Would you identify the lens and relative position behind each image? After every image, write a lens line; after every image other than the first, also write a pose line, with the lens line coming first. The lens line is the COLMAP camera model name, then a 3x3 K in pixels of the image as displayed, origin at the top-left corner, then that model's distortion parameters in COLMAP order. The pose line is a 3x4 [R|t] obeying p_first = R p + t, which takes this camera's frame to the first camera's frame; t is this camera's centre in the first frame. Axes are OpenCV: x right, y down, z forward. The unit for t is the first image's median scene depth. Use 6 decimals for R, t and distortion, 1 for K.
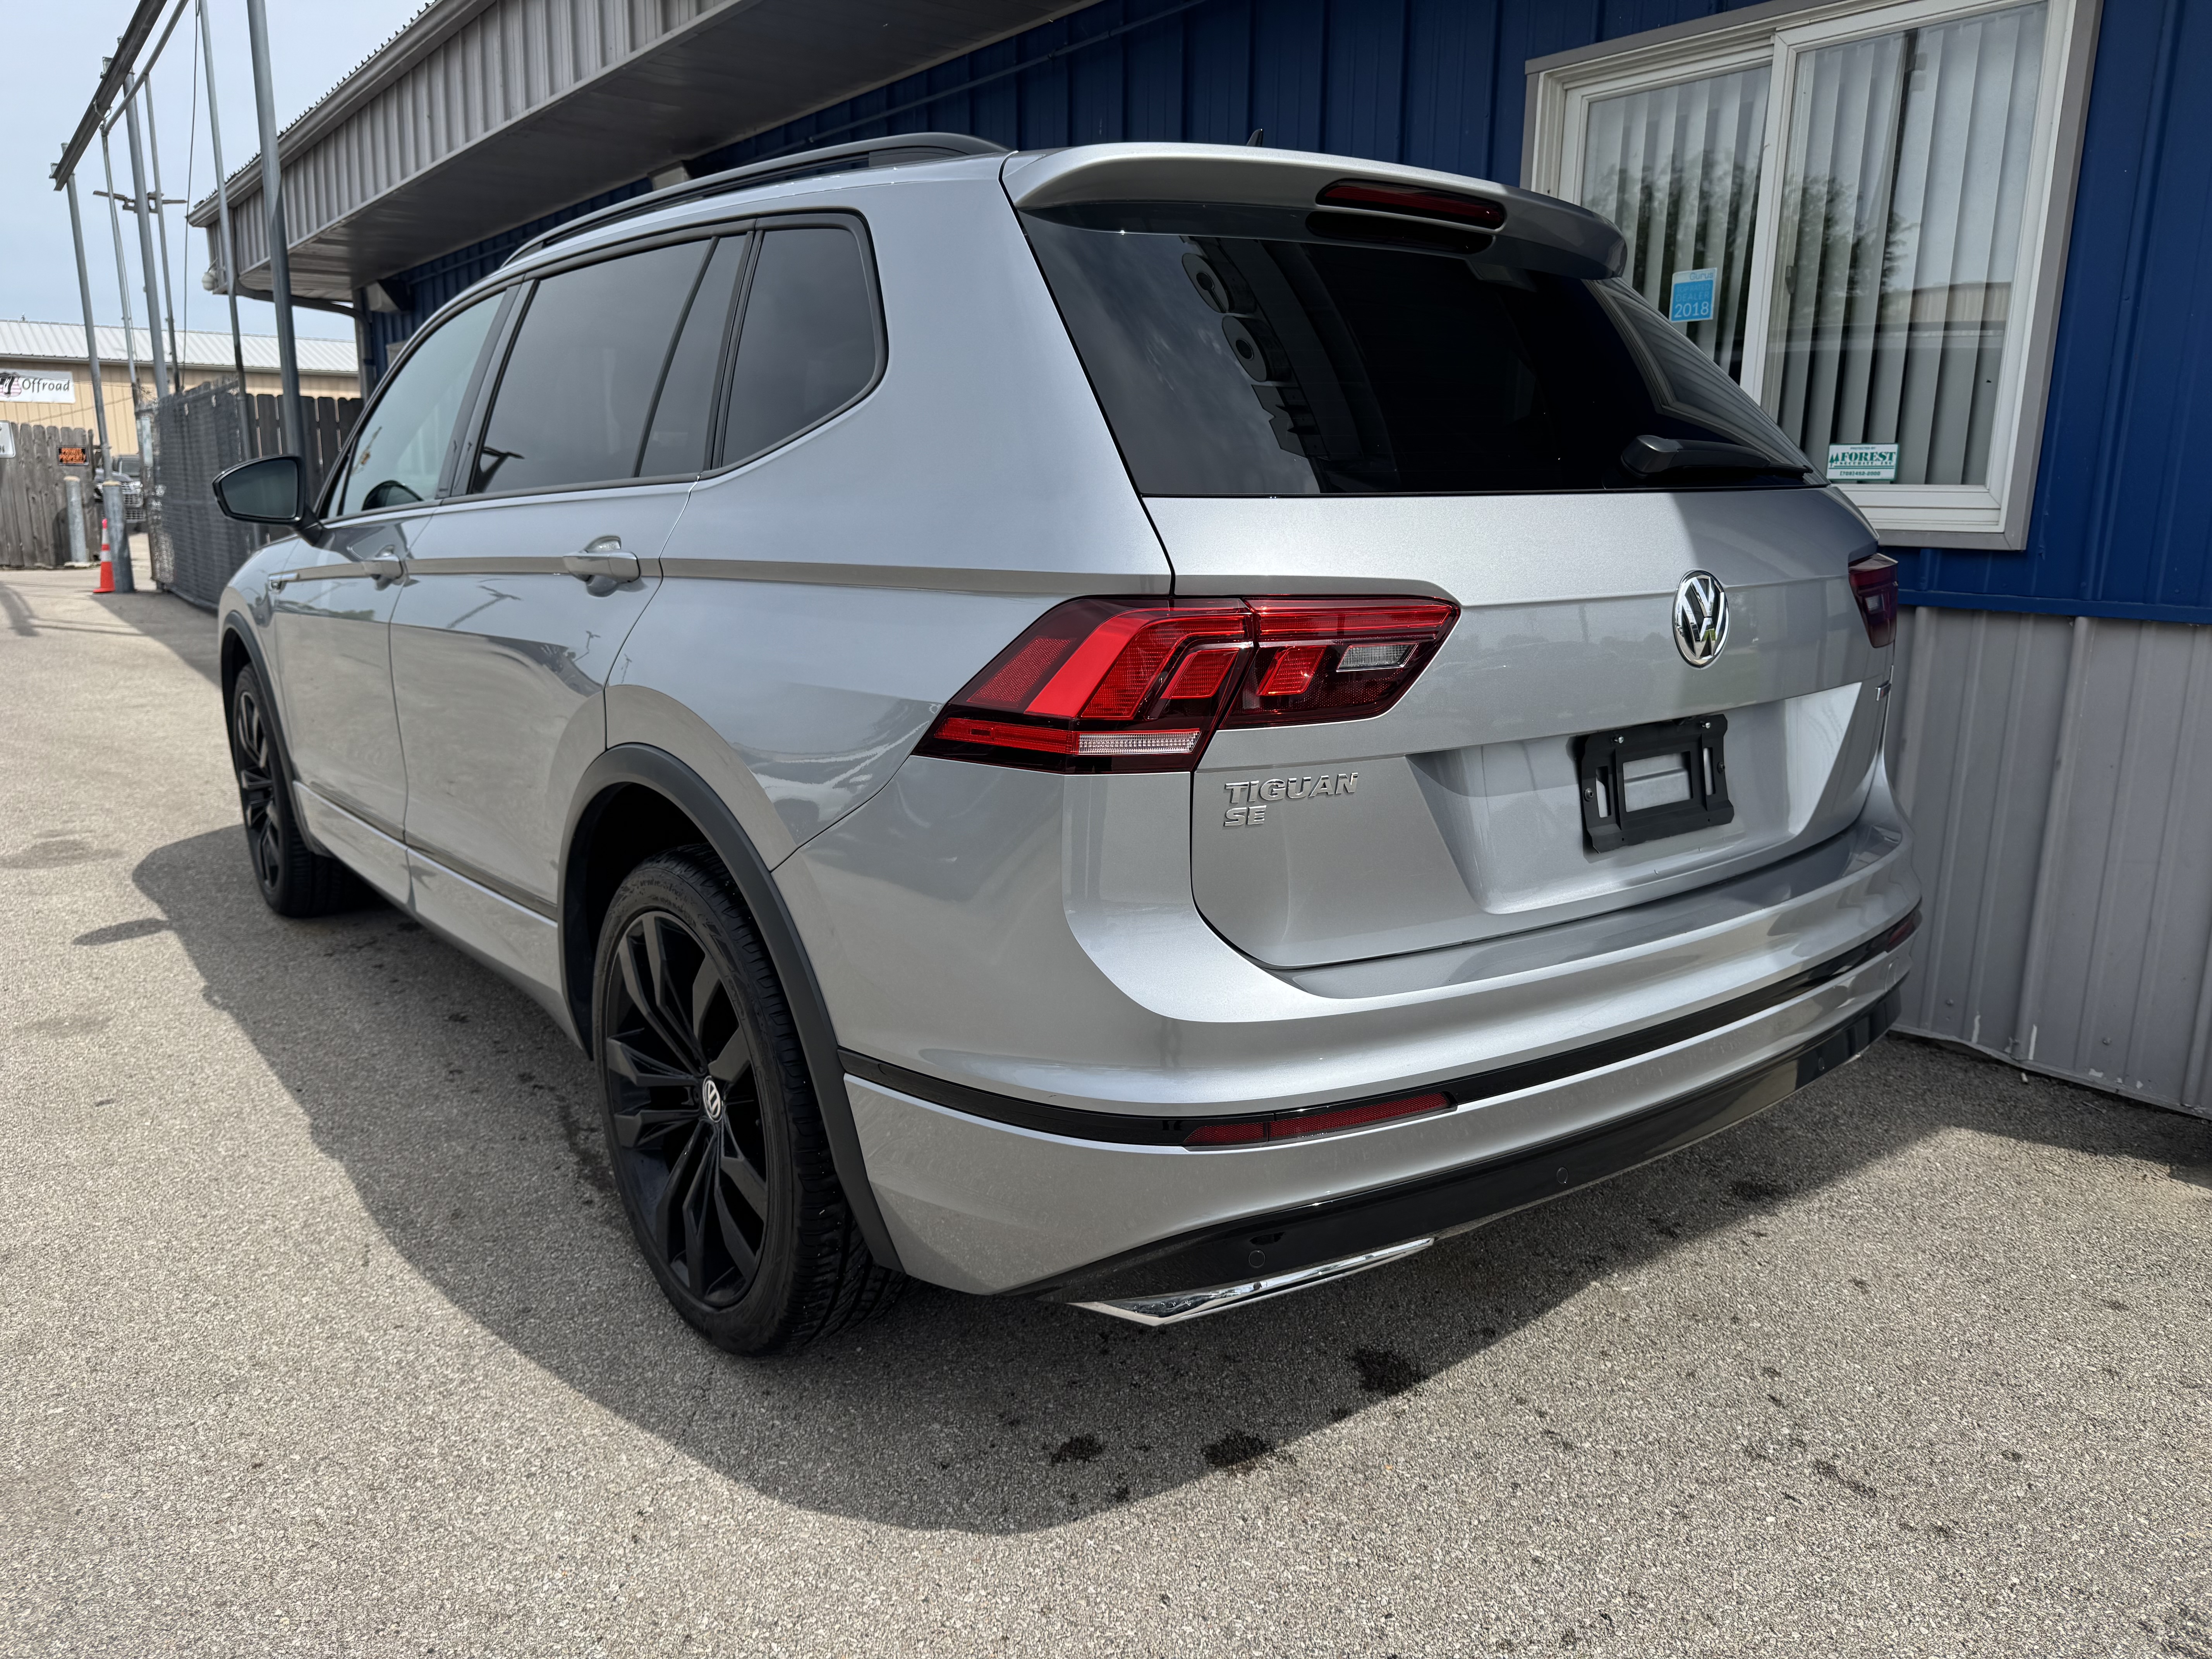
lens RADIAL K [[1570.6, 0, 1100.6], [0, 1570.6, 856.7], [0, 0, 1]] dist [0.009049, -0.015930]
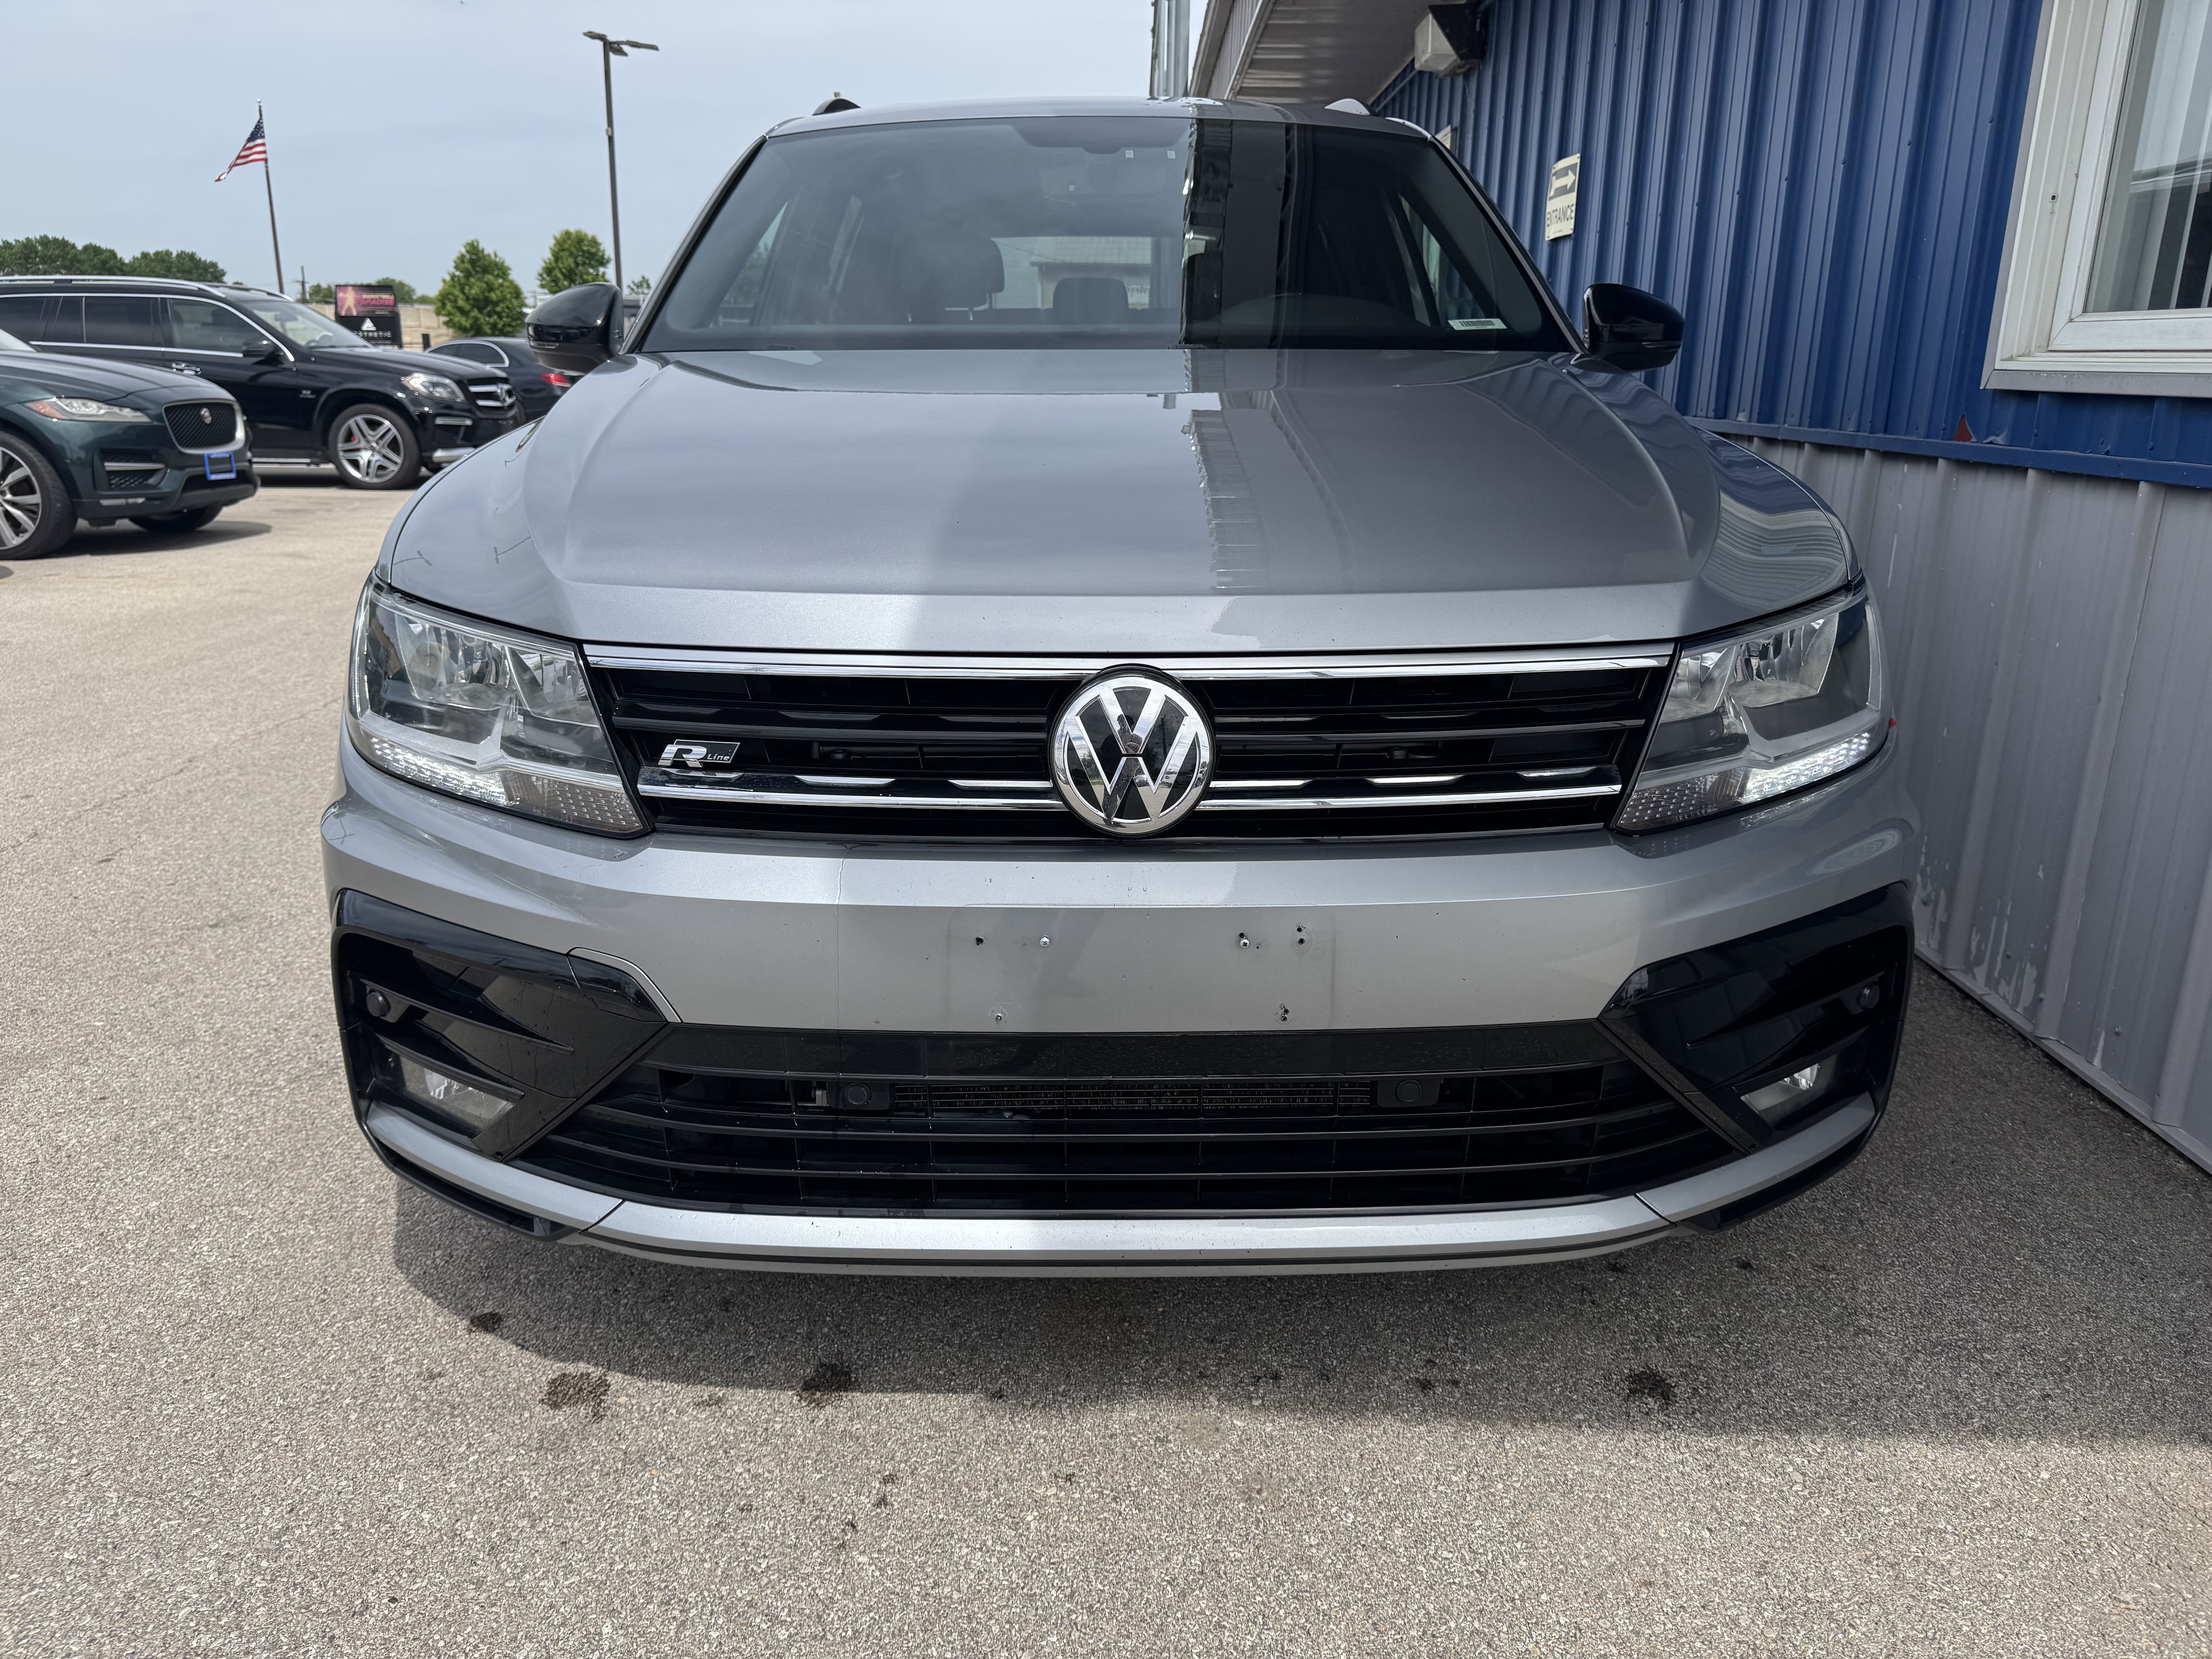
lens RADIAL K [[1570.6, 0, 1100.6], [0, 1570.6, 856.7], [0, 0, 1]] dist [0.009049, -0.015930]
pose [[0.781228, 0.179569, -0.597861, 0.500010], [-0.139795, 0.983735, 0.112797, -0.037781], [0.608392, -0.004542, 0.793624, 0.298582]]
